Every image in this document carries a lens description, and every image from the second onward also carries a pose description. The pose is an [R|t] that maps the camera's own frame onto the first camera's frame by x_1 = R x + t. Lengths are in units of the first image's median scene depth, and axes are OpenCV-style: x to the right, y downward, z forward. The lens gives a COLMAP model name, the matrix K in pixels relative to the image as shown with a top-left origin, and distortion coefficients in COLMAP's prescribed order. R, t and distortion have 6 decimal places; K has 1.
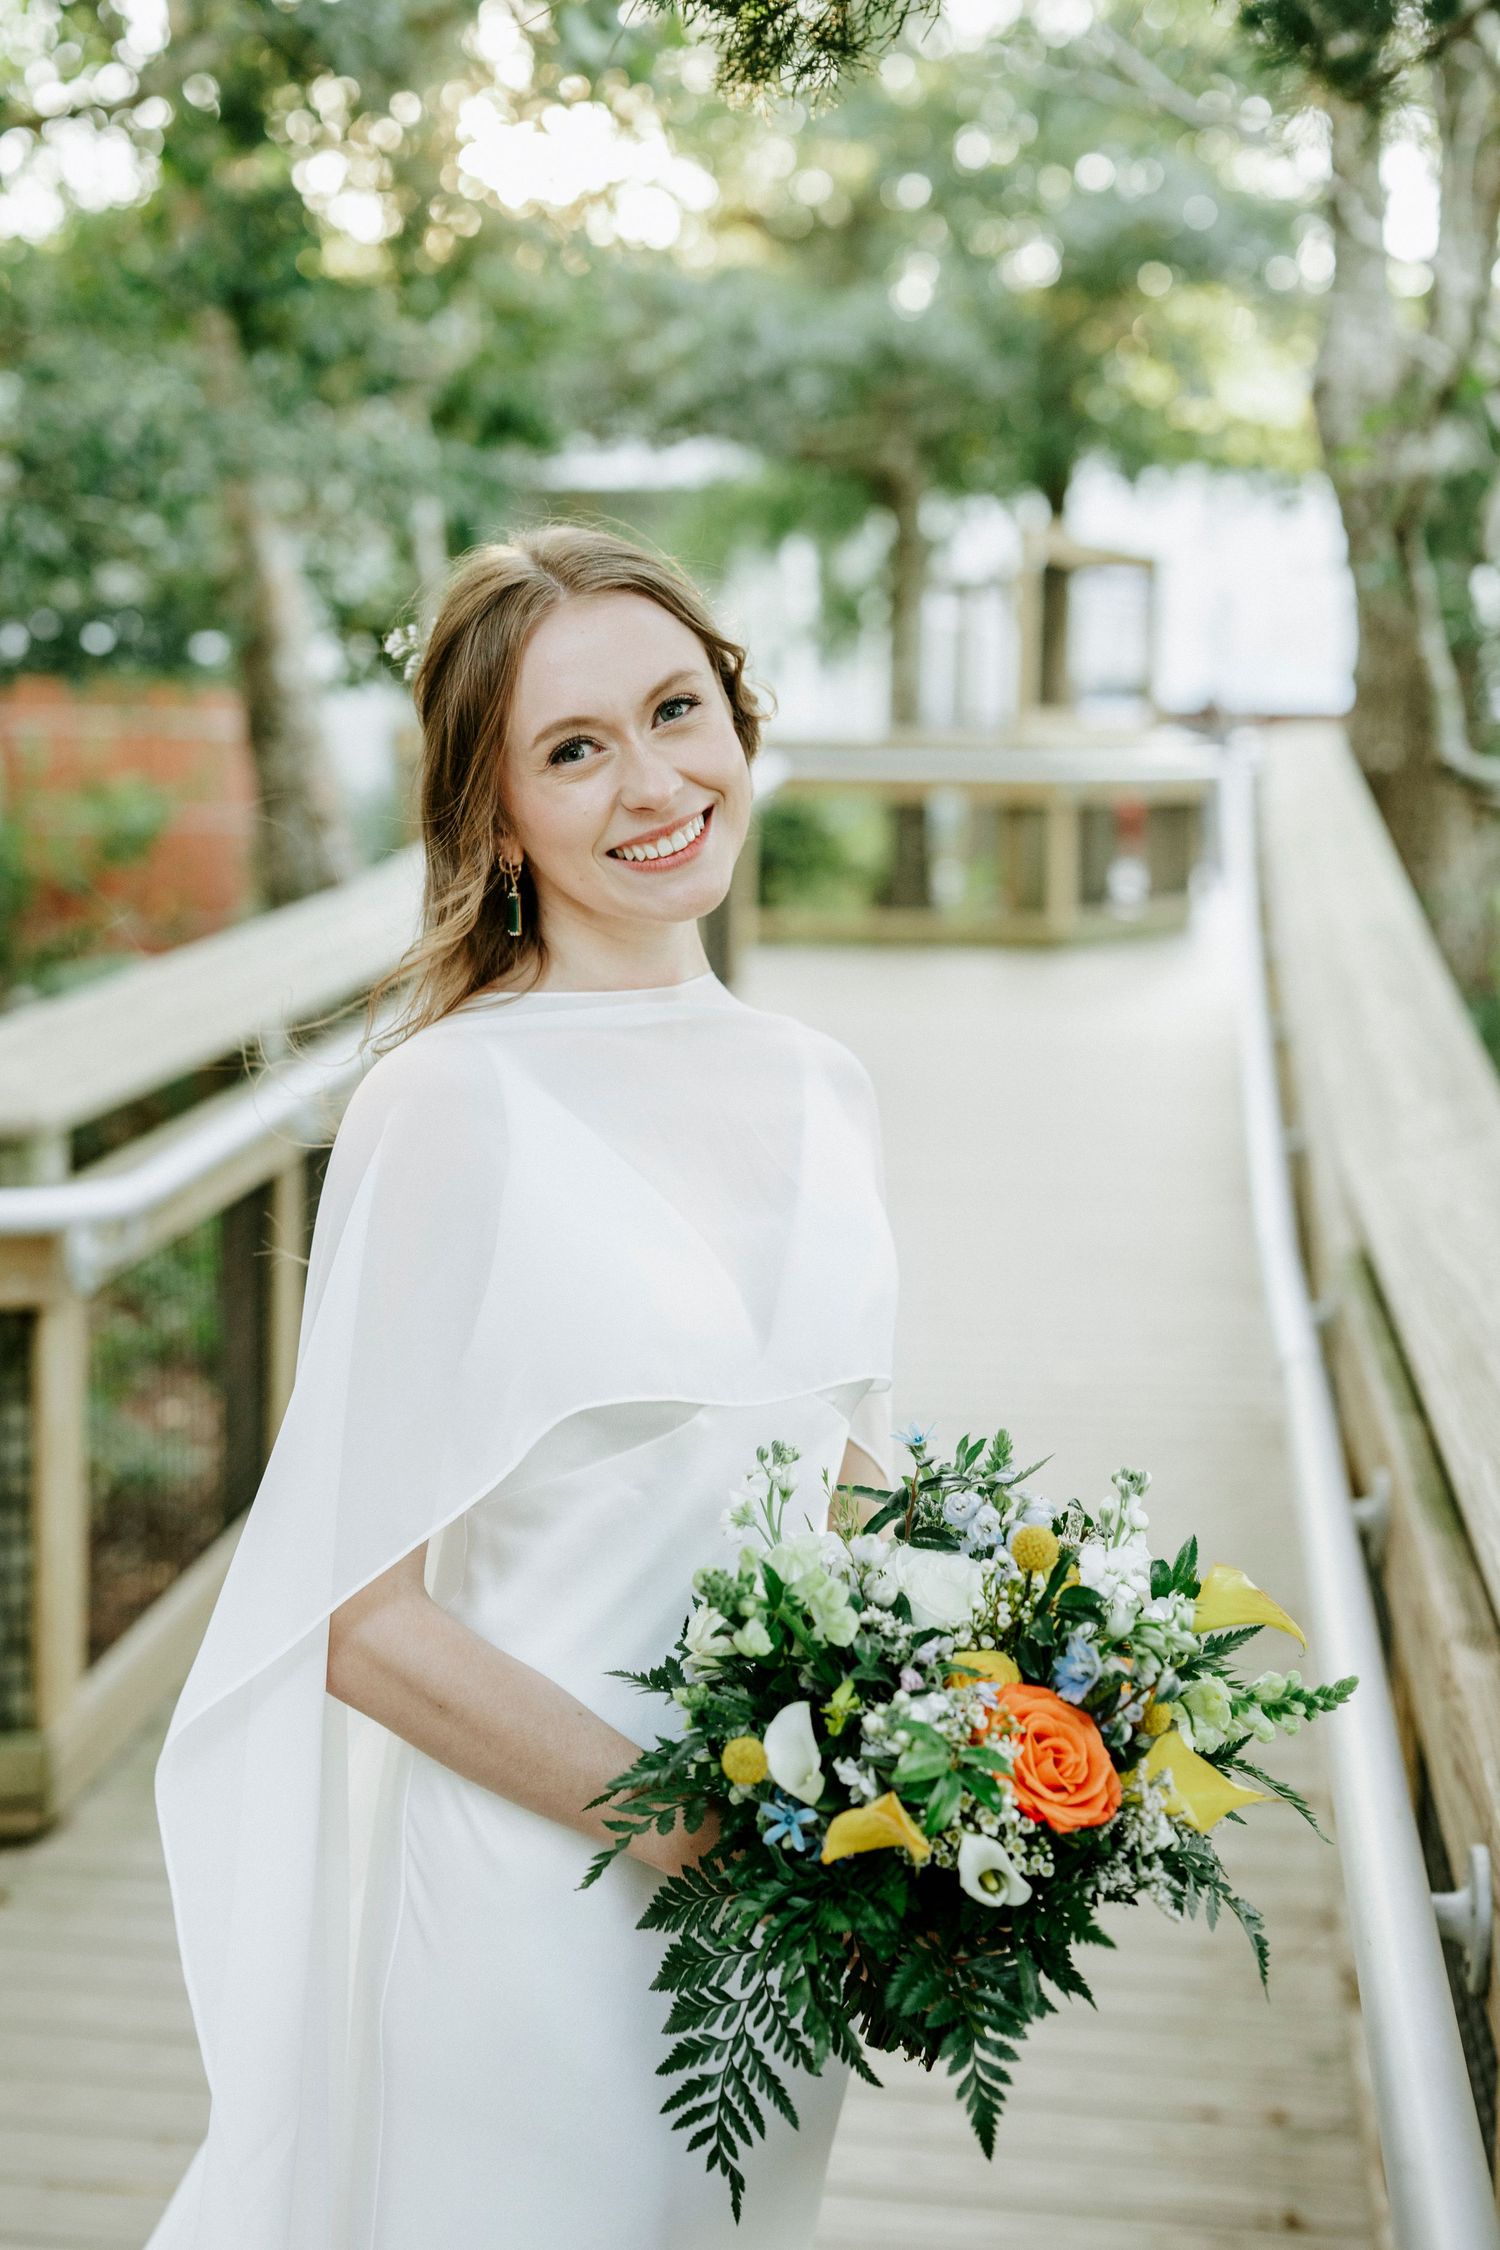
lens RADIAL K [[3315.5, 0, 750.0], [0, 3315.5, 1125.0], [0, 0, 1]] dist [0.007399, 0.085590]
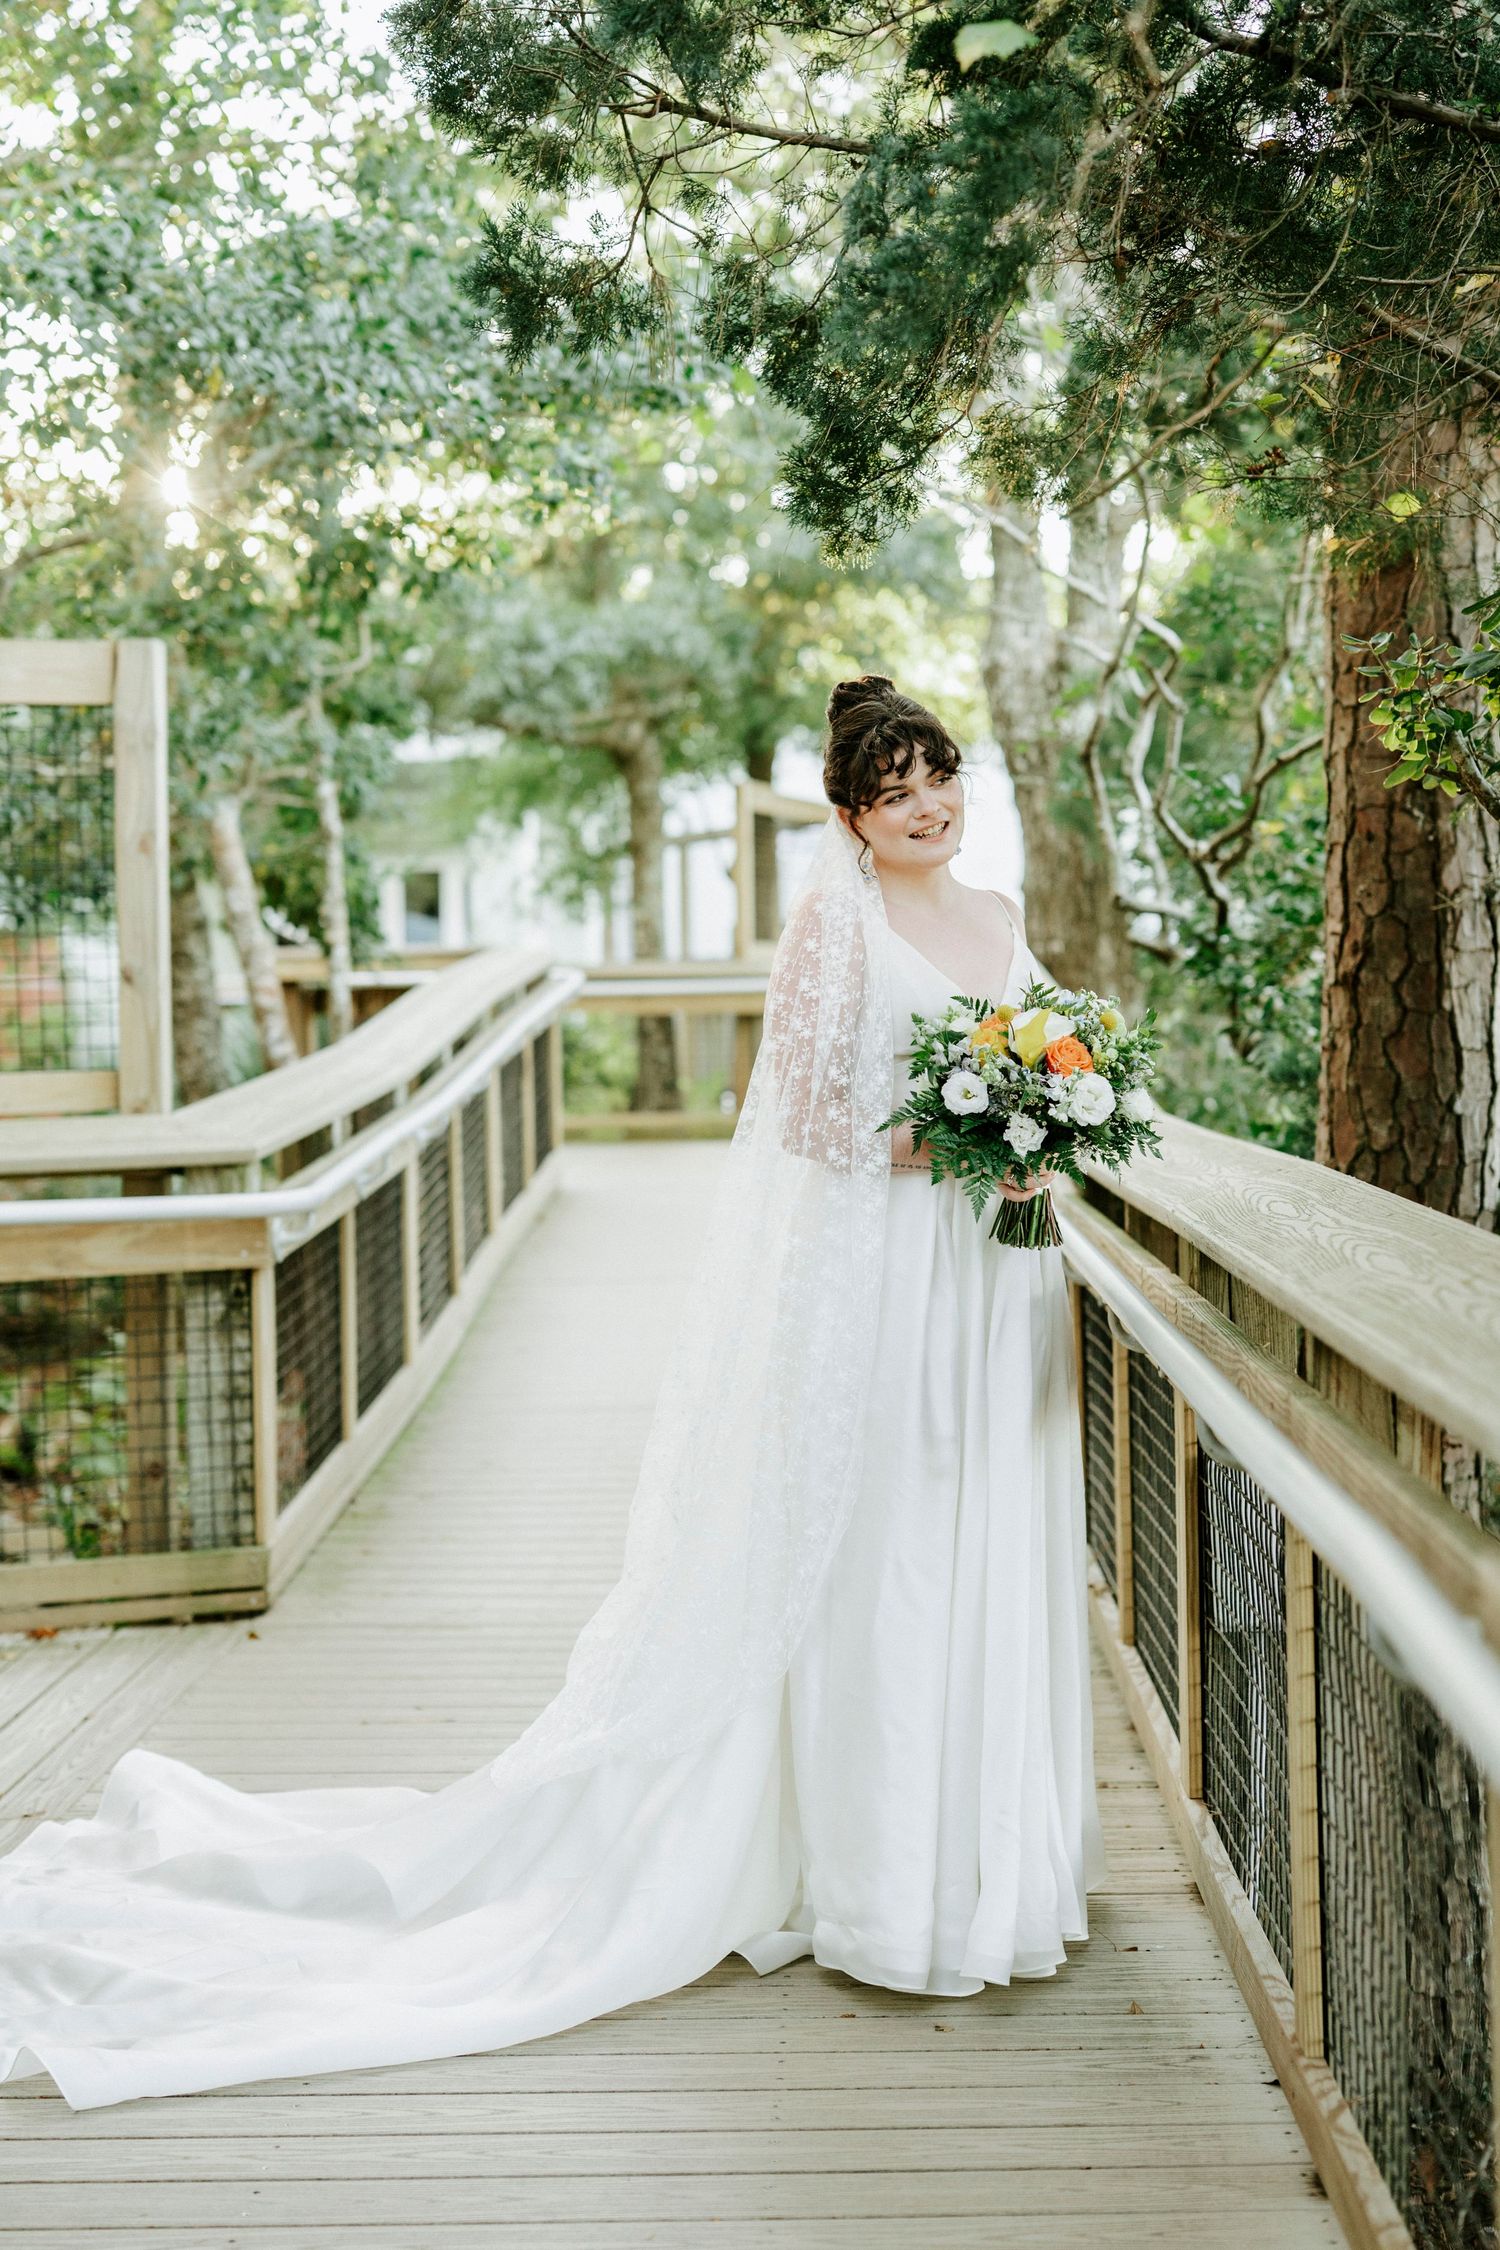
lens RADIAL K [[3241.3, 0, 780.9], [0, 3241.3, 1111.1], [0, 0, 1]] dist [-0.010157, 0.091971]
pose [[0.993345, -0.040822, 0.107700, -0.051286], [0.049897, 0.995303, -0.082957, 0.048209], [-0.103808, 0.087779, 0.990716, -0.223234]]
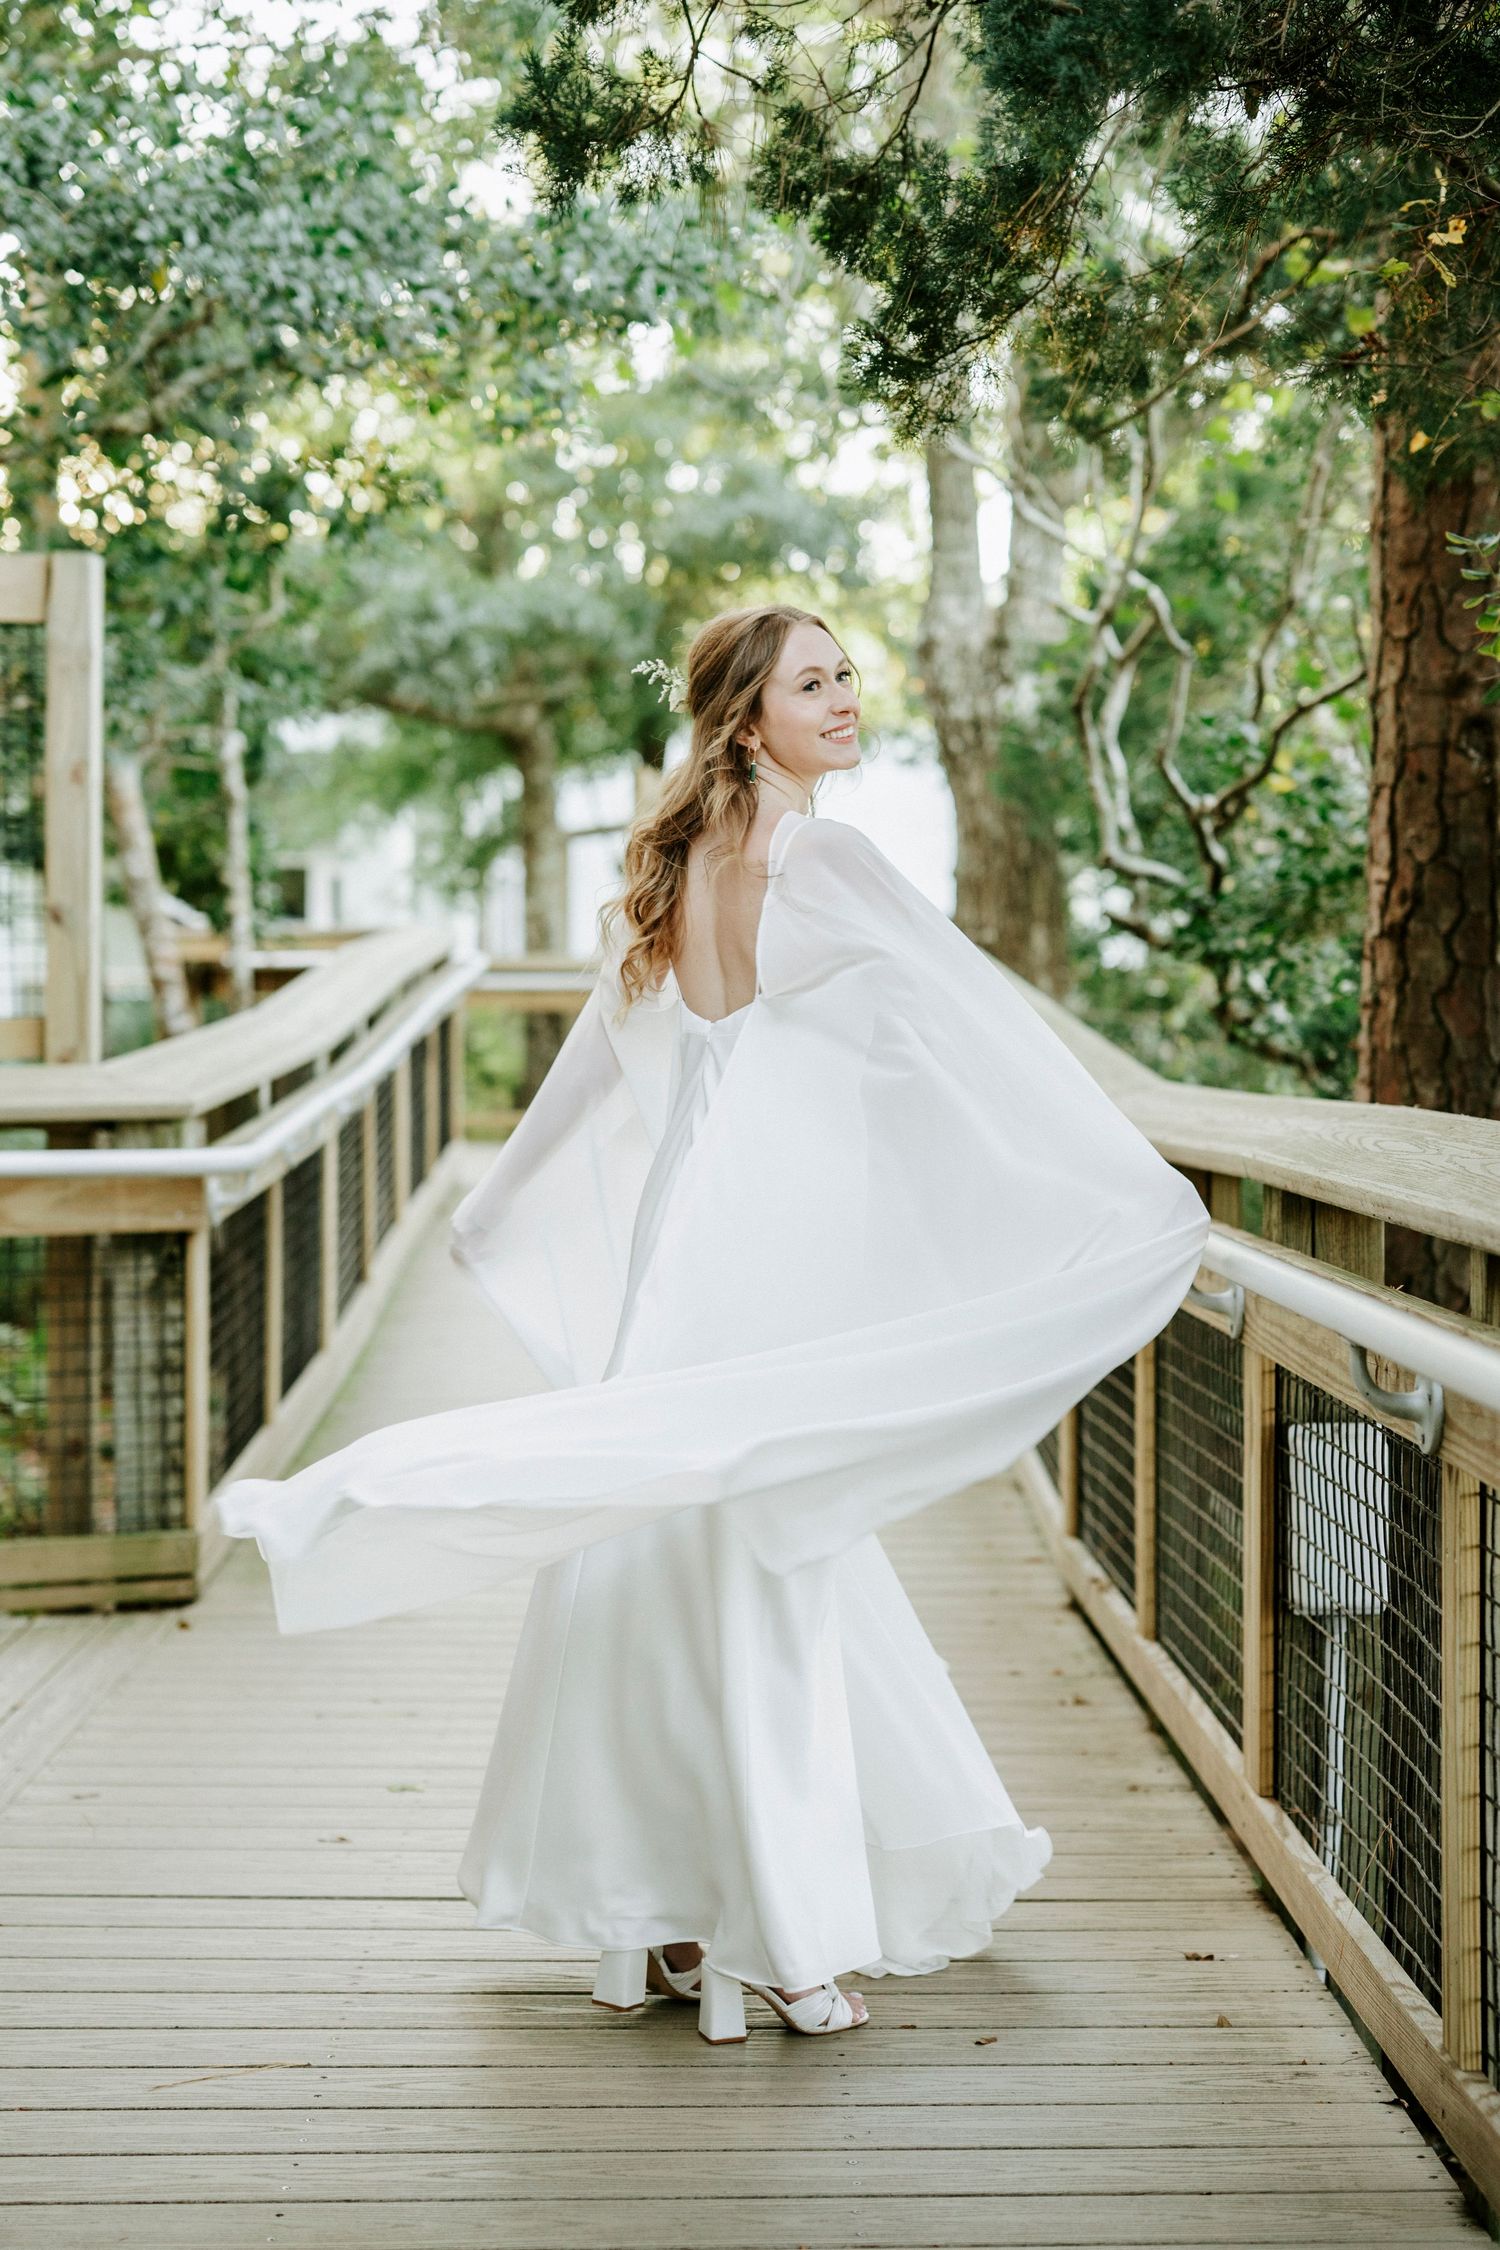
lens RADIAL K [[3315.5, 0, 750.0], [0, 3315.5, 1125.0], [0, 0, 1]] dist [0.007399, 0.085590]
pose [[0.989336, -0.022365, 0.143925, -0.071508], [0.034837, 0.995795, -0.084729, 0.056246], [-0.141425, 0.088839, 0.985955, -0.193304]]
